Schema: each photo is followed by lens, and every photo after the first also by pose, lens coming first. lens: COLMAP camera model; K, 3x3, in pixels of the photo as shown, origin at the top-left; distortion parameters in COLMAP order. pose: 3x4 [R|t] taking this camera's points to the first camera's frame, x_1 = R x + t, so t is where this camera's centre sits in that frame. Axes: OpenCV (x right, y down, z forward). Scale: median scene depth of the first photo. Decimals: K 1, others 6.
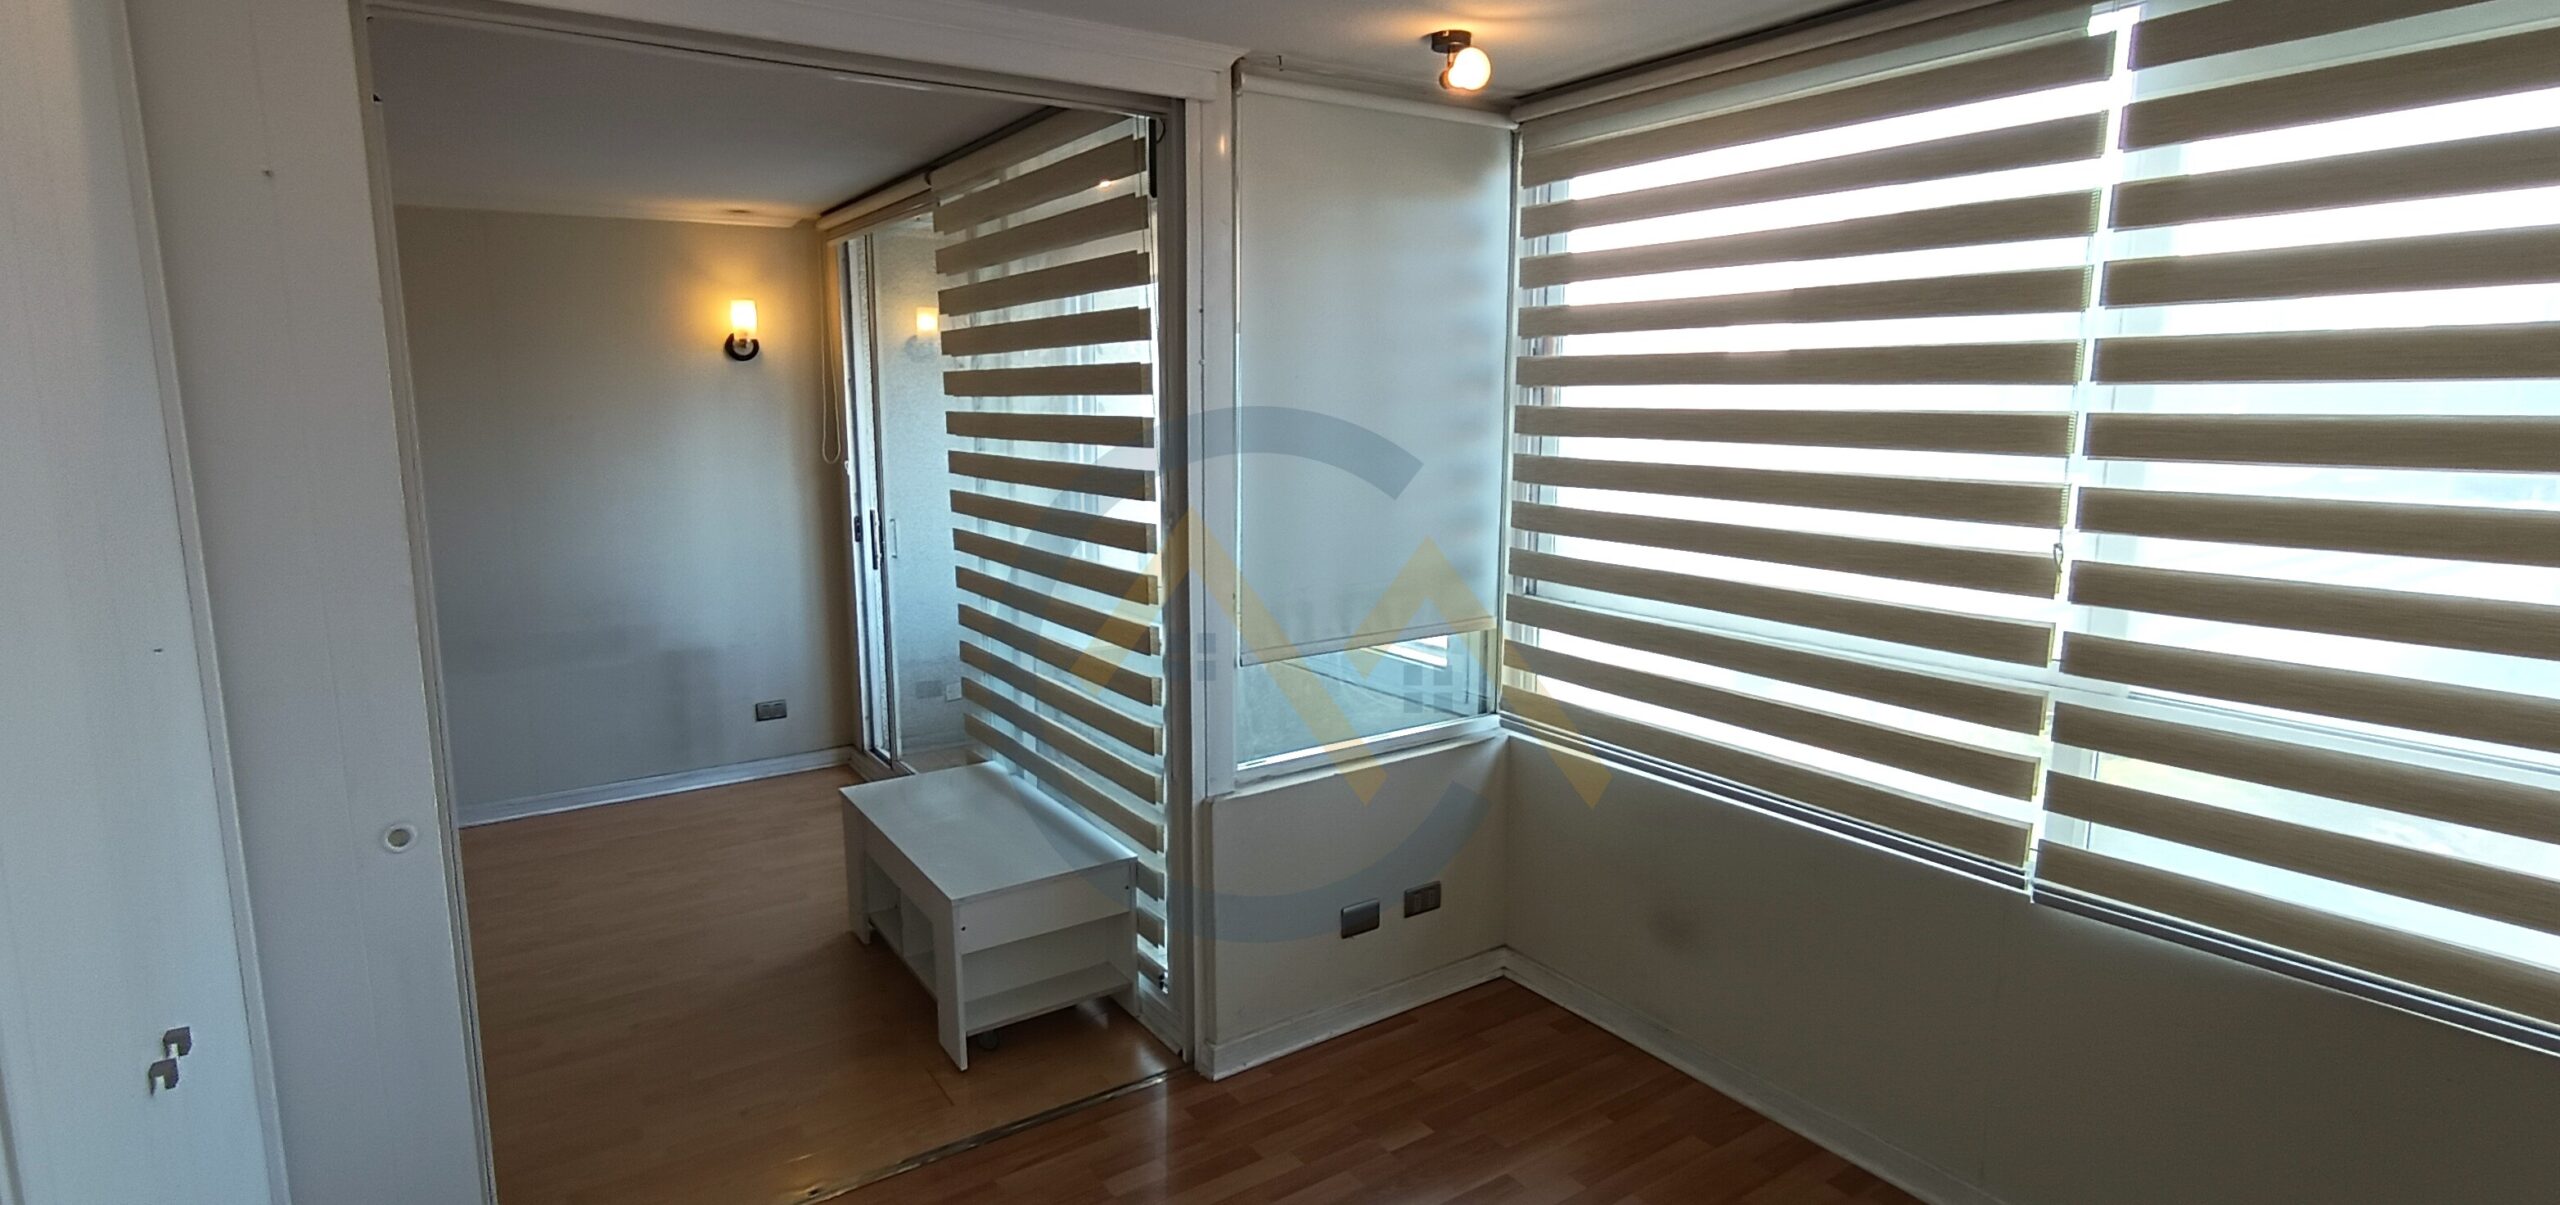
lens RADIAL K [[1183.7, 0, 1178.1], [0, 1183.7, 600.4], [0, 0, 1]] dist [0.000590, 0.000007]
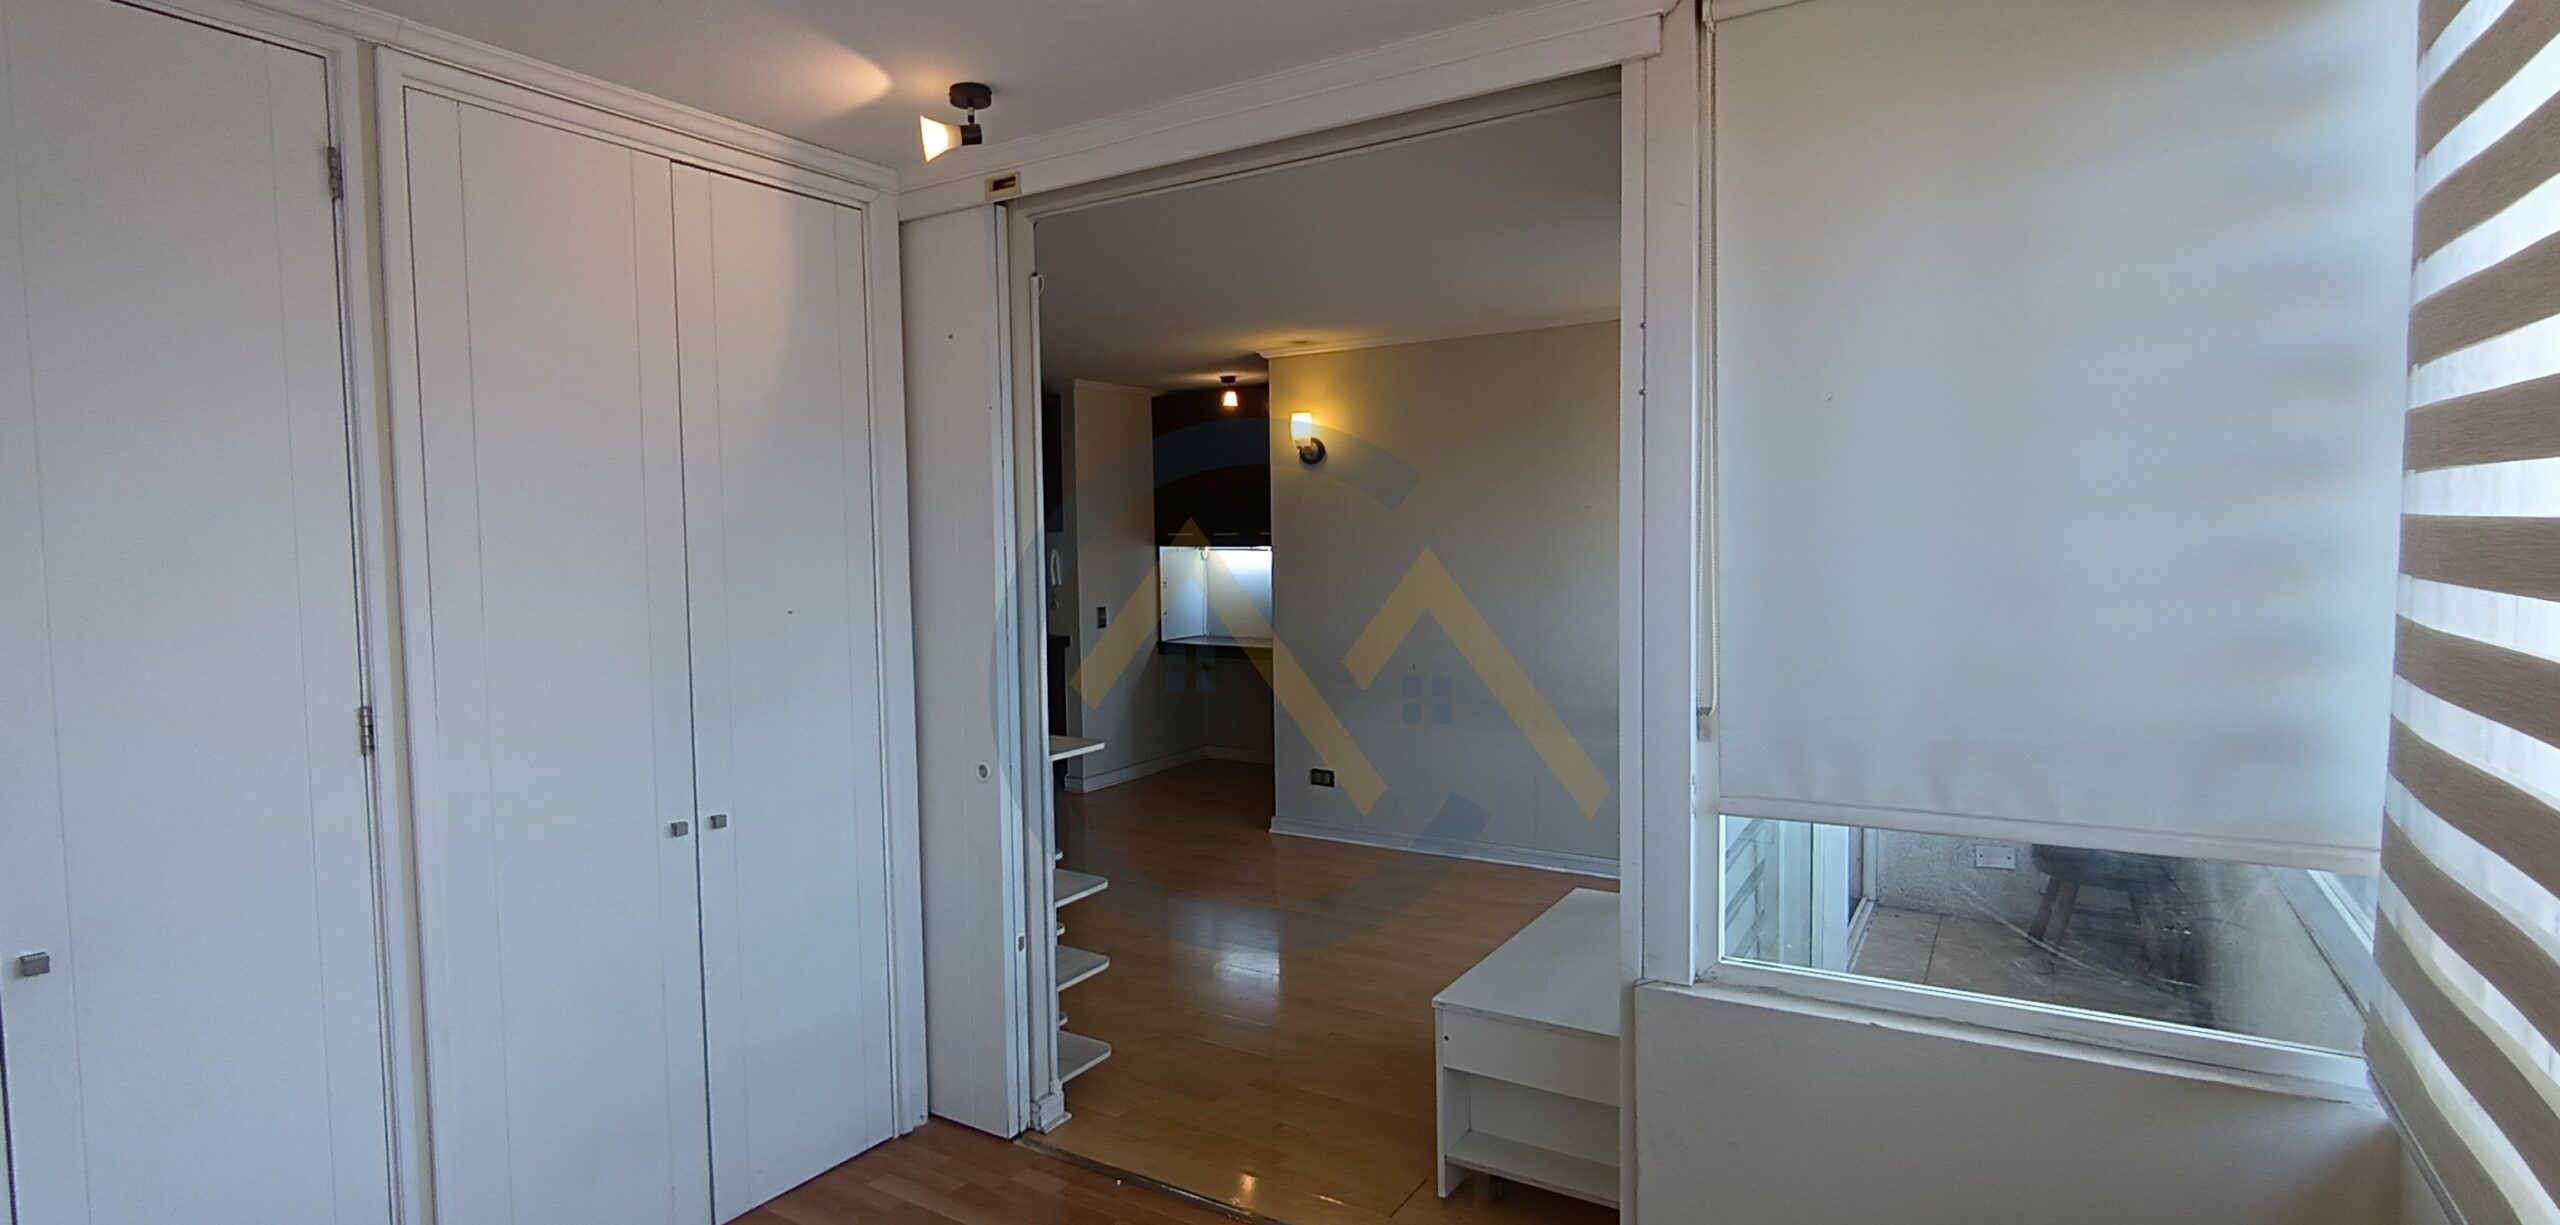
lens RADIAL K [[1209.3, 0, 1280.0], [0, 1209.3, 612.5], [0, 0, 1]] dist [-0.000573, 0.000020]
pose [[0.447106, 0.054087, -0.892844, 0.336828], [-0.135809, 0.990703, -0.007994, -0.012329], [0.884111, 0.124831, 0.450295, 0.251841]]
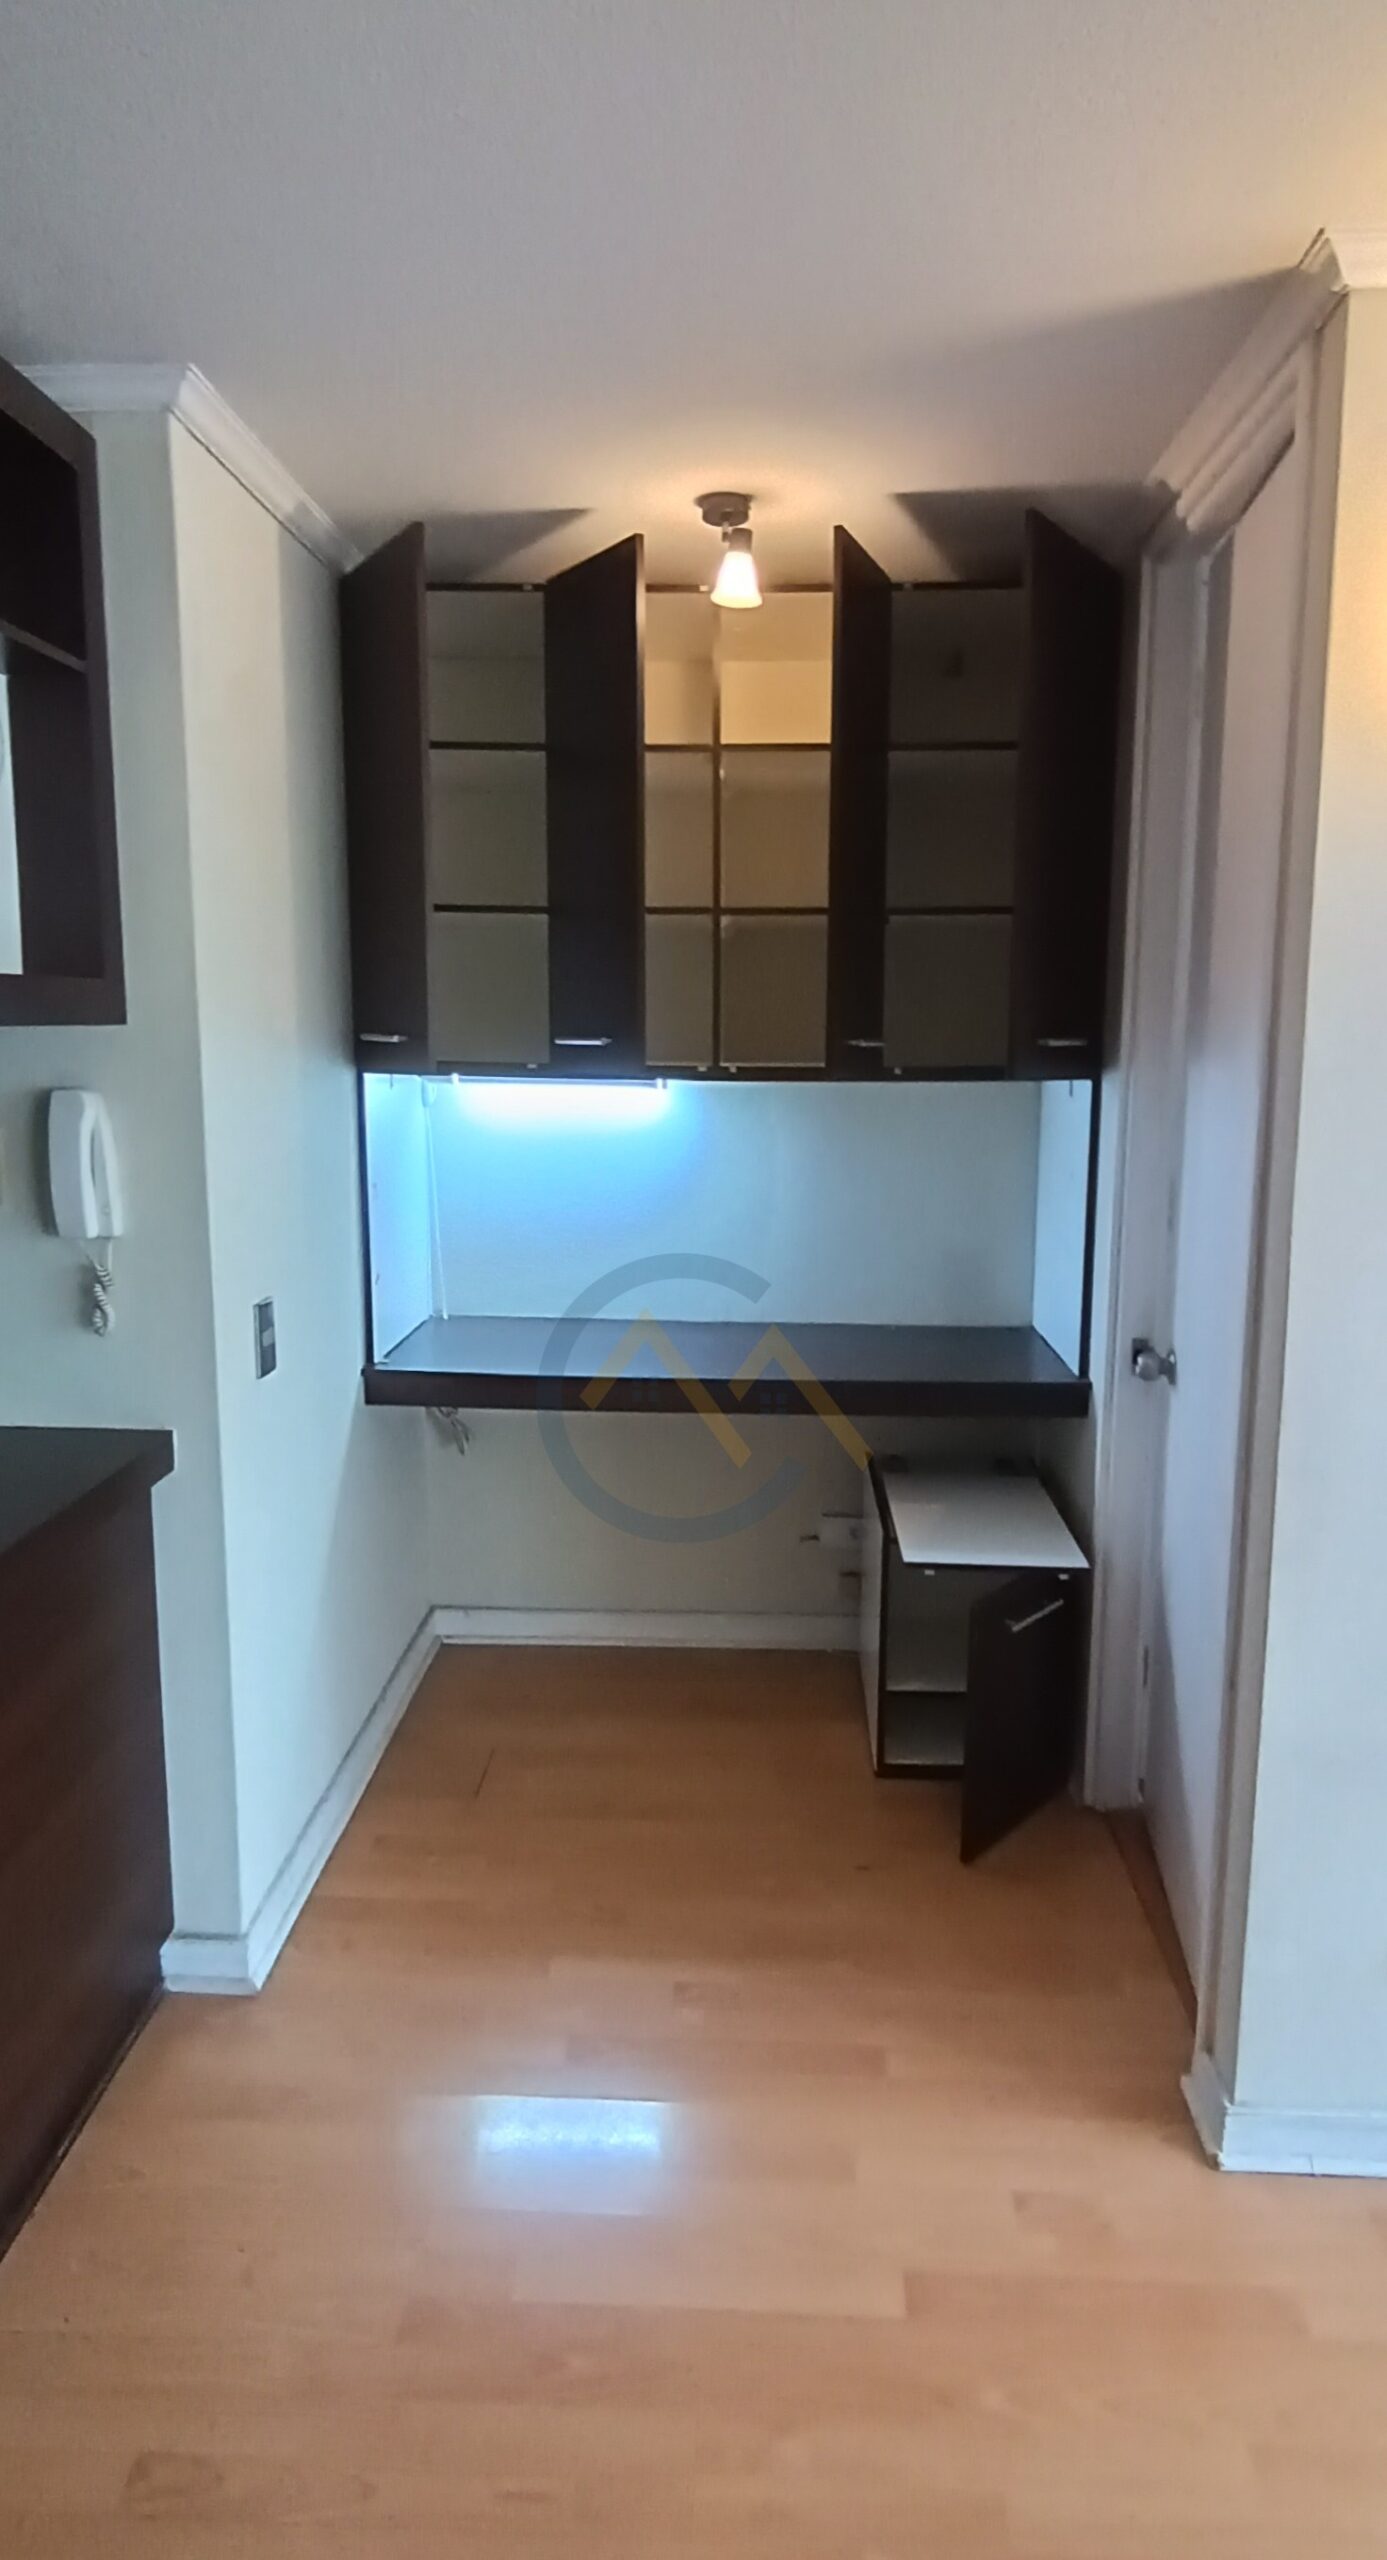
lens RADIAL K [[1379.0, 0, 695.4], [0, 1379.0, 1240.4], [0, 0, 1]] dist [0.003395, 0.000368]
pose [[0.822684, 0.094618, -0.560569, -0.699226], [-0.102793, 0.994557, 0.017013, -0.044144], [0.559128, 0.043626, 0.827933, 0.418792]]
